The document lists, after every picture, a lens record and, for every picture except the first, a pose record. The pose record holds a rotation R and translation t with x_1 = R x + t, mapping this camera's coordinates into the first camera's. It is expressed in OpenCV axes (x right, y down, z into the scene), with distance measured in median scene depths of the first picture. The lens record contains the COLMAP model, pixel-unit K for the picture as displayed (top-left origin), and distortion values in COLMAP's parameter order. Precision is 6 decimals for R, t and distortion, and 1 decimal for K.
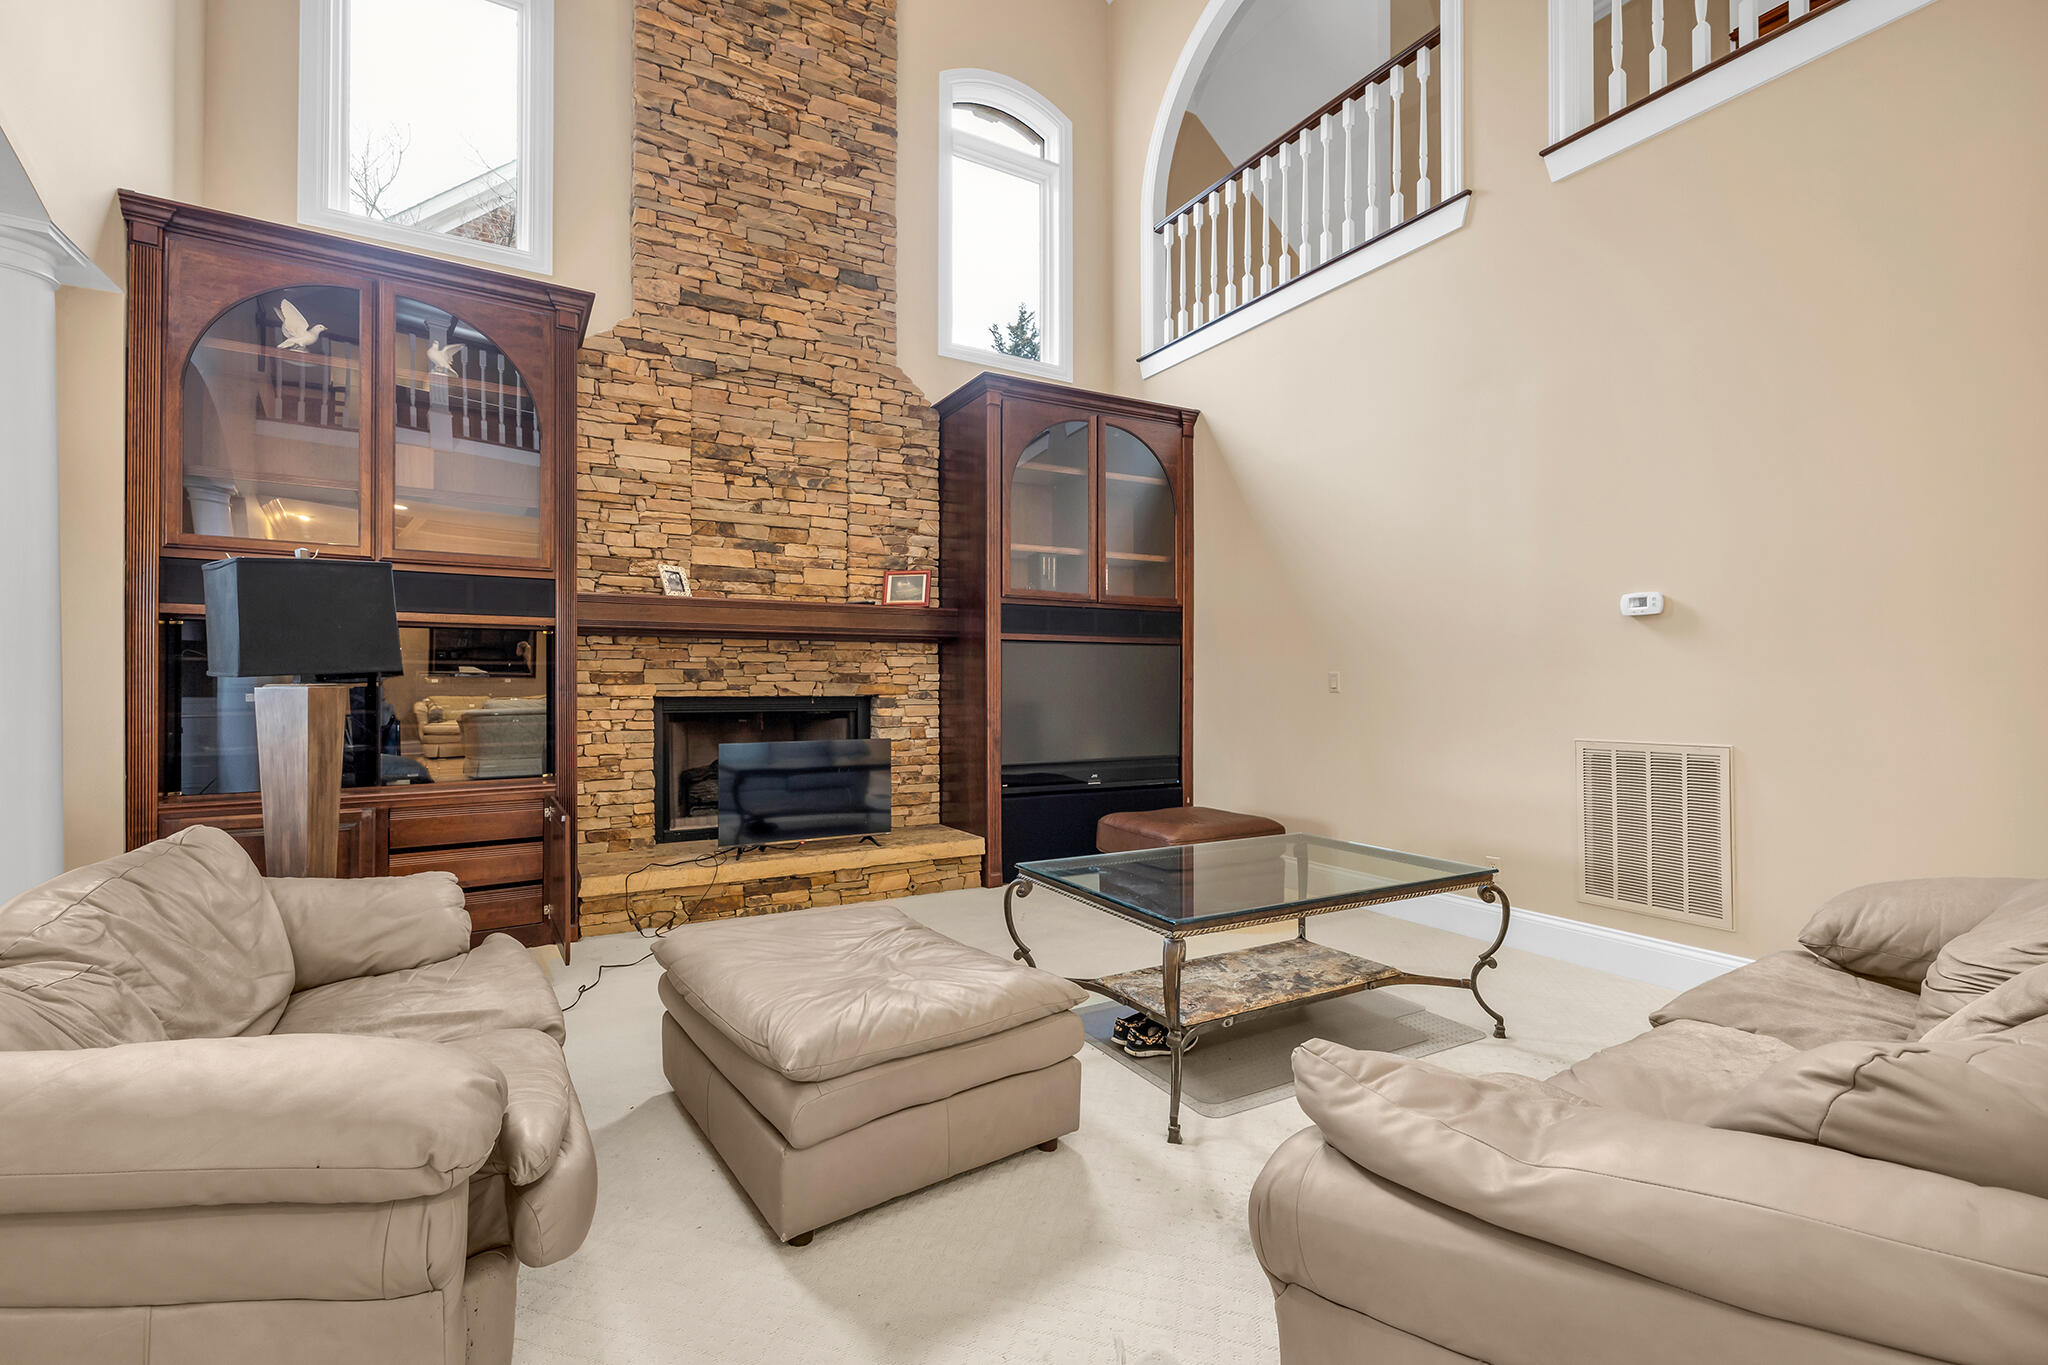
lens RADIAL K [[889.2, 0, 1029.8], [0, 889.2, 678.9], [0, 0, 1]] dist [-0.000205, 0.000687]
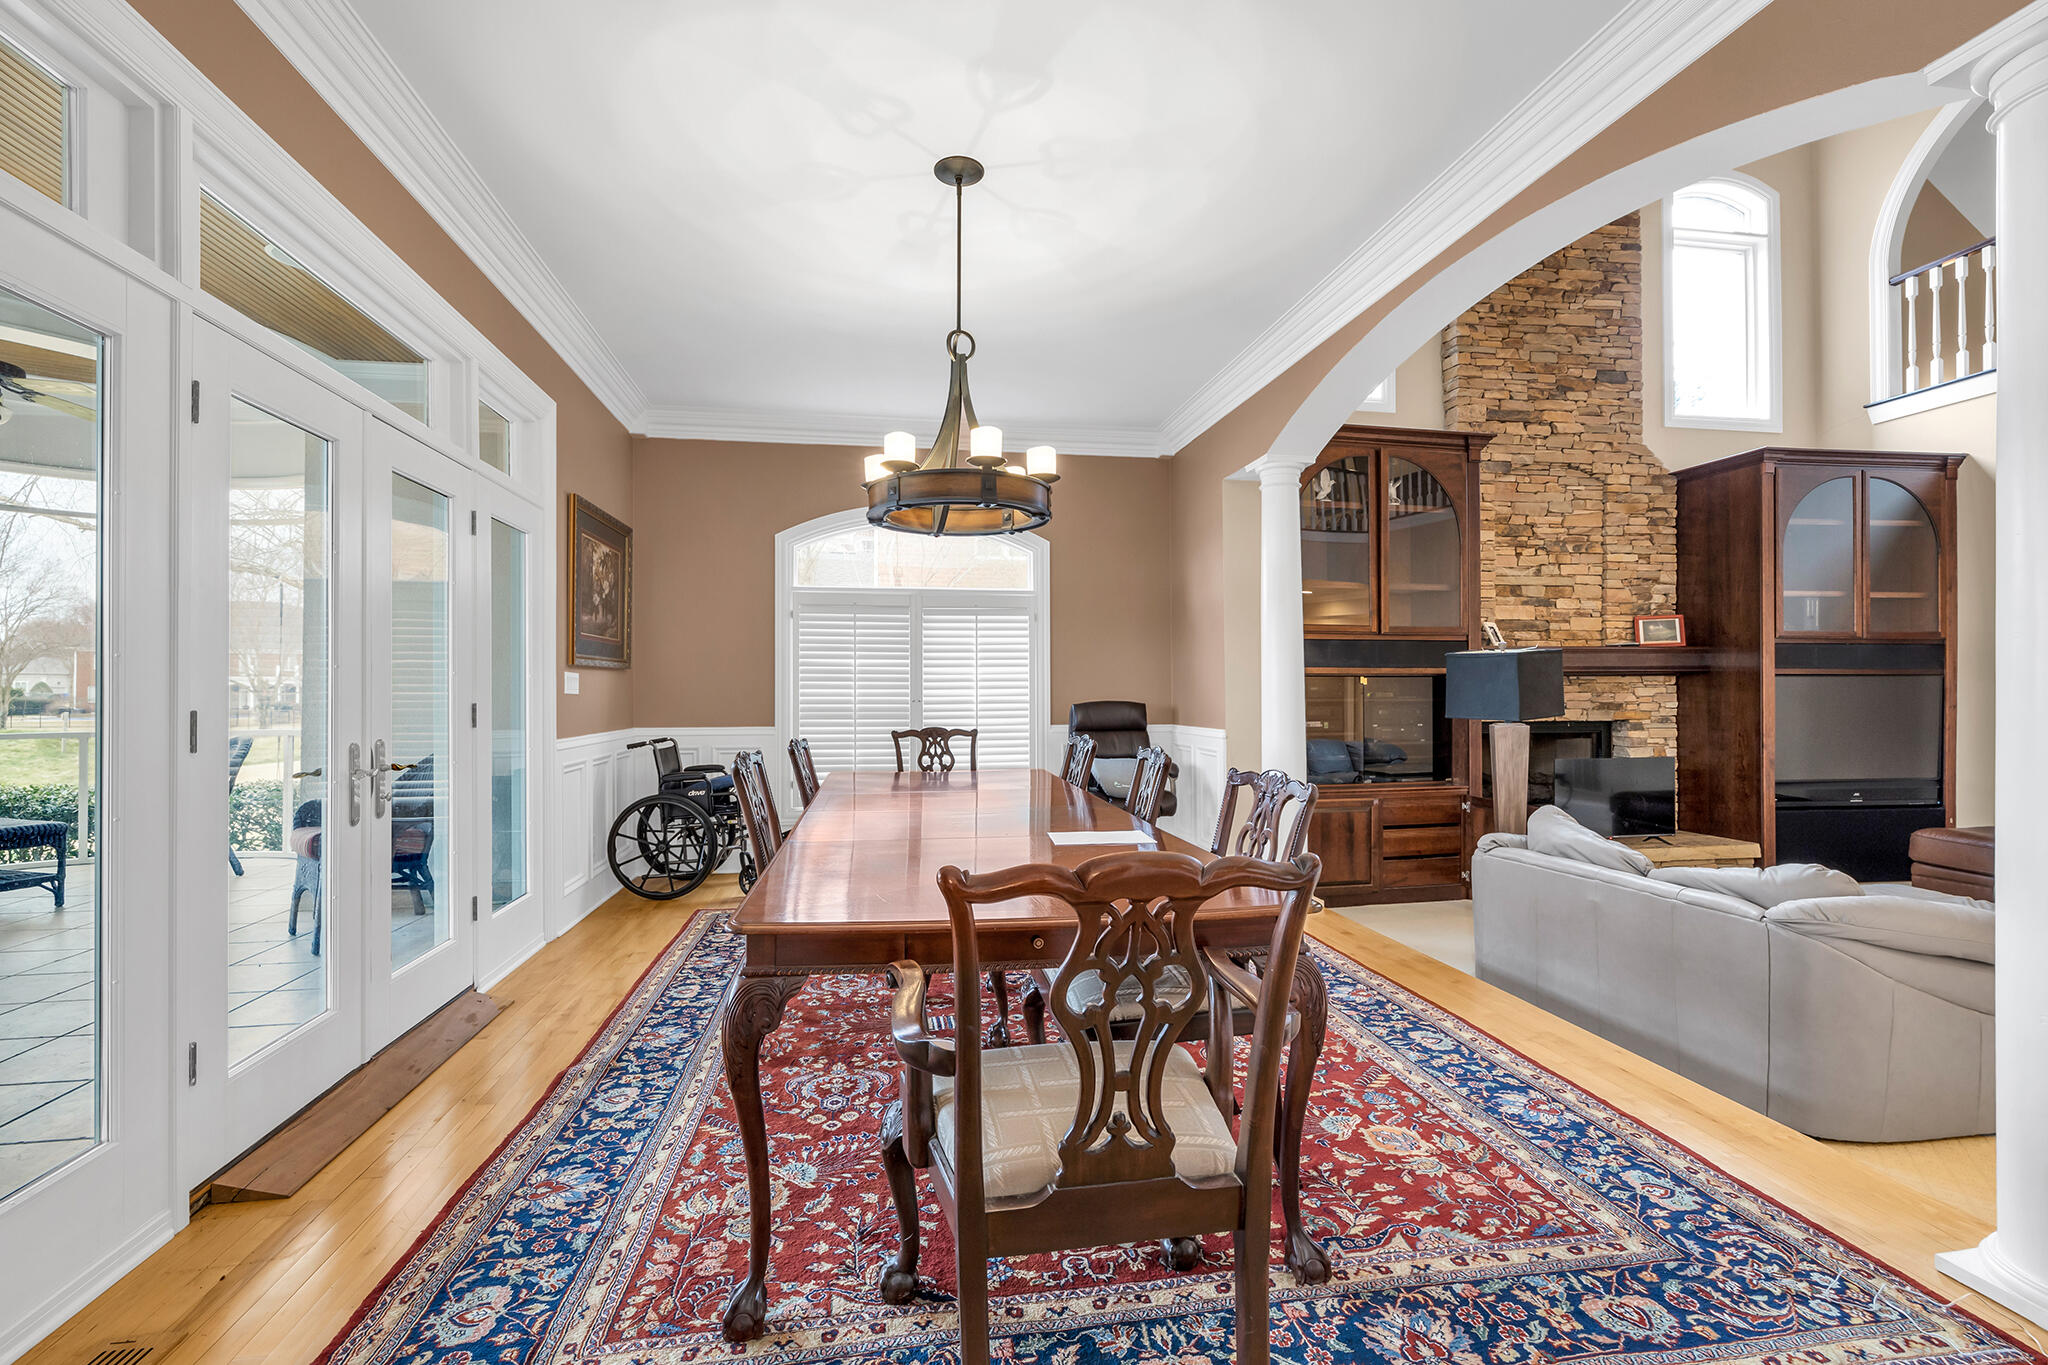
lens RADIAL K [[889.2, 0, 1021.6], [0, 889.2, 686.9], [0, 0, 1]] dist [-0.000205, 0.000687]
pose [[0.931958, -0.002234, -0.362559, -0.523284], [0.003981, 0.999984, 0.004073, -0.036301], [0.362544, -0.005239, 0.931952, -0.438270]]
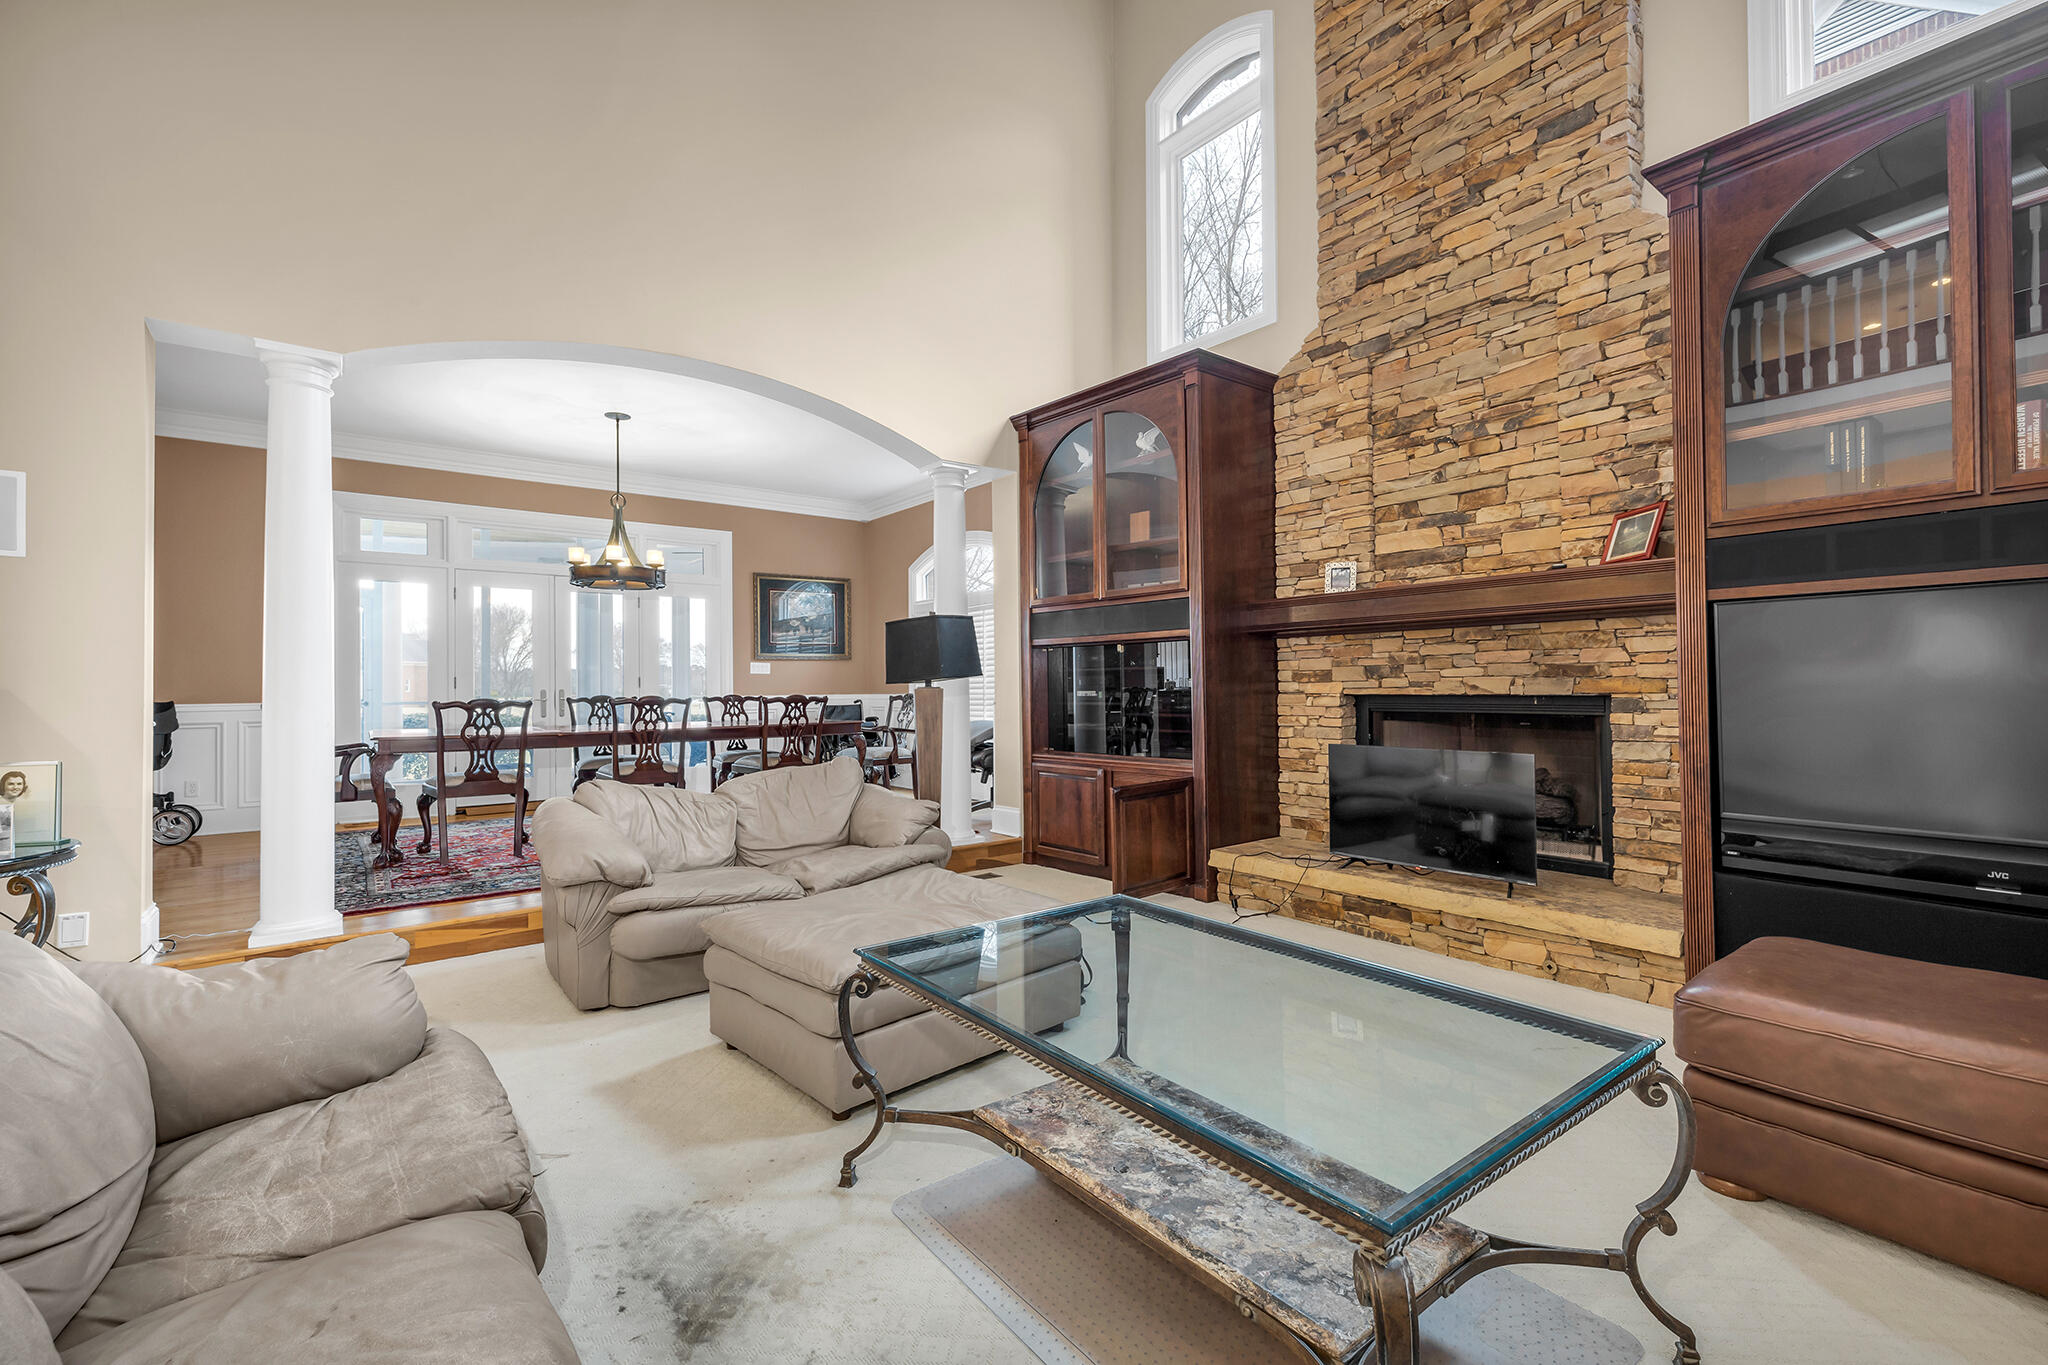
lens RADIAL K [[889.2, 0, 1009.7], [0, 889.2, 676.1], [0, 0, 1]] dist [-0.000205, 0.000687]
pose [[0.122082, -0.011324, -0.992455, 0.488310], [0.020952, 0.999741, -0.008830, 0.000527], [0.992299, -0.019716, 0.122288, 0.466989]]
